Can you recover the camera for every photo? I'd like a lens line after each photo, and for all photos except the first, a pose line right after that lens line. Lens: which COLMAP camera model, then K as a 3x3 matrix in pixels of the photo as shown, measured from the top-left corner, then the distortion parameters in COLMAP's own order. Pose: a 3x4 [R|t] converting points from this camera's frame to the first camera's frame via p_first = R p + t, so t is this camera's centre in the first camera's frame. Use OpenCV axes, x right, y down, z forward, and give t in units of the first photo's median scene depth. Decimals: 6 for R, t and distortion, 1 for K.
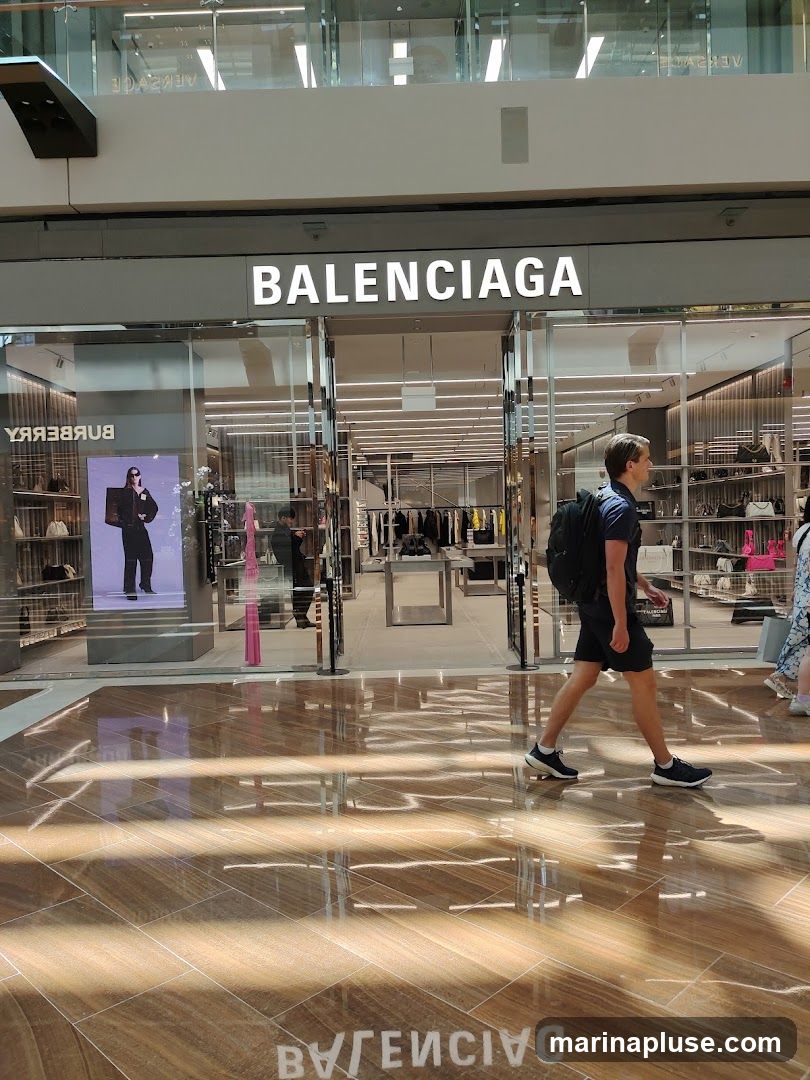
lens RADIAL K [[863.2, 0, 405.0], [0, 863.2, 540.0], [0, 0, 1]] dist [0.037444, -0.079532]
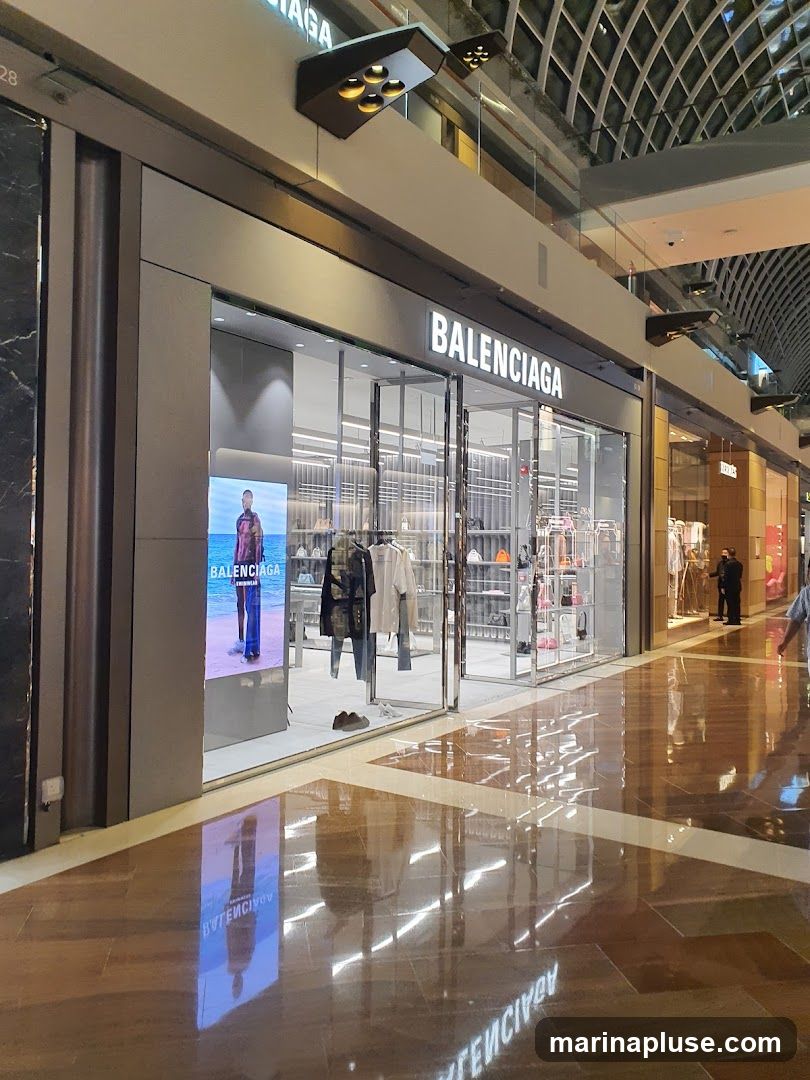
lens RADIAL K [[863.2, 0, 405.0], [0, 863.2, 540.0], [0, 0, 1]] dist [0.037444, -0.079532]
pose [[0.544037, 0.041808, 0.838019, -1.023359], [-0.004478, 0.998888, -0.046926, -0.004903], [-0.839049, 0.021777, 0.543619, 0.487987]]
